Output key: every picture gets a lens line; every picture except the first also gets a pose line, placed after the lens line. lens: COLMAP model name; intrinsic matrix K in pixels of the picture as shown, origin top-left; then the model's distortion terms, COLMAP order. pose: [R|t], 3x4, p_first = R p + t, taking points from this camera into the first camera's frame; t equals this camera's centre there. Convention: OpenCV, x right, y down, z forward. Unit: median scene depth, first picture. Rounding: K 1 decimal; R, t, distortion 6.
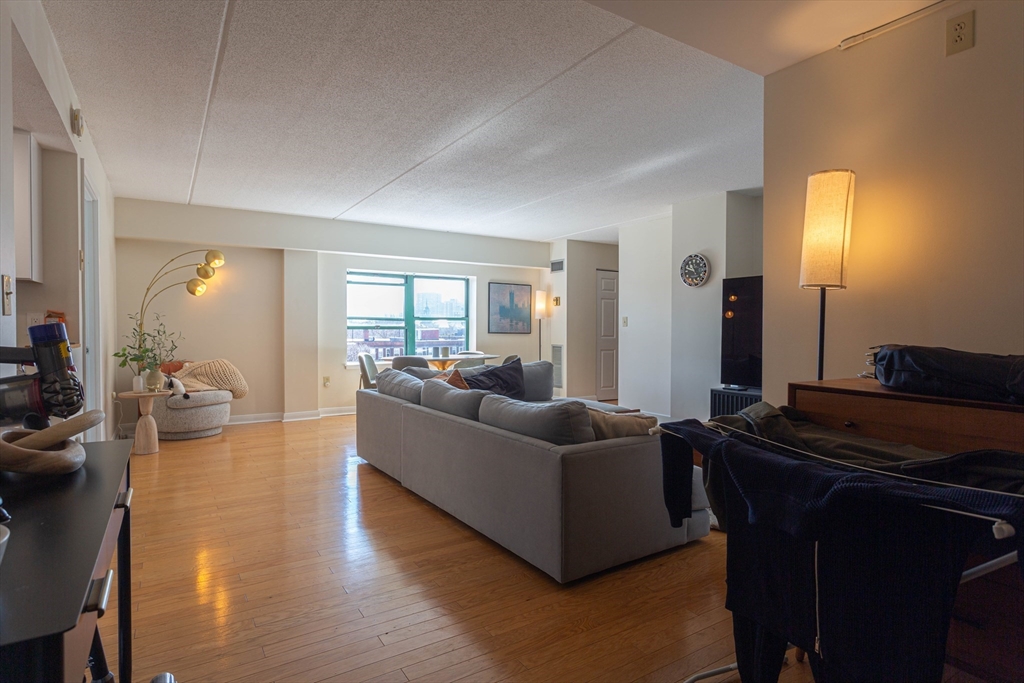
lens RADIAL K [[512.9, 0, 508.1], [0, 512.9, 338.7], [0, 0, 1]] dist [0.001190, 0.000236]
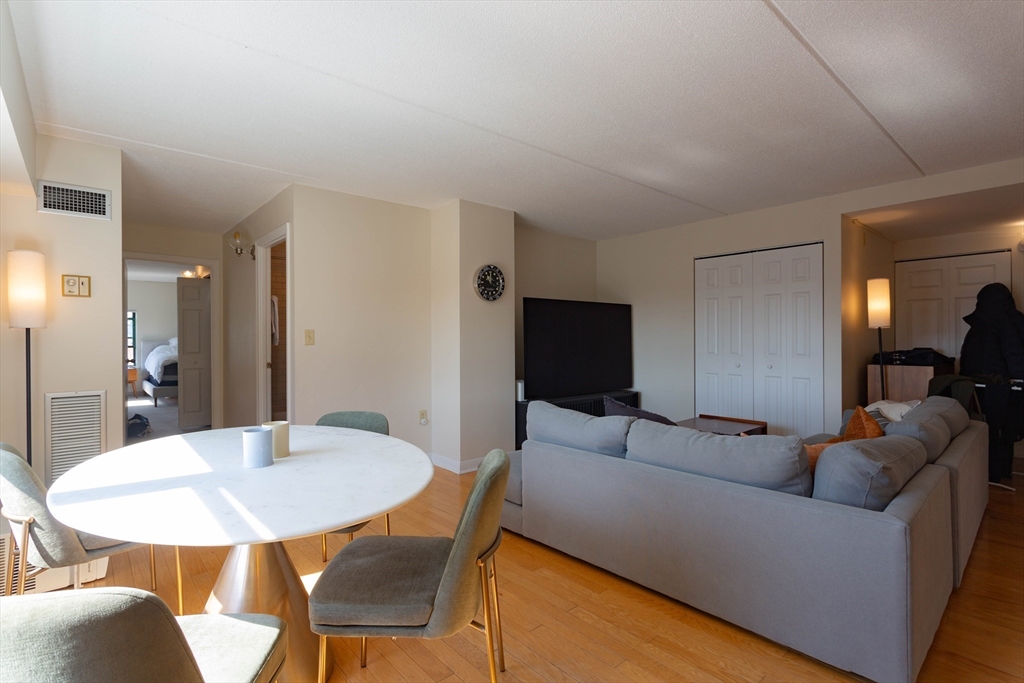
lens RADIAL K [[493.9, 0, 500.0], [0, 493.9, 338.9], [0, 0, 1]] dist [0.000251, -0.000109]
pose [[-0.120002, 0.001715, 0.992772, -0.512637], [0.026566, 0.999646, 0.001485, -0.032866], [-0.992418, 0.026552, -0.120005, 1.075617]]
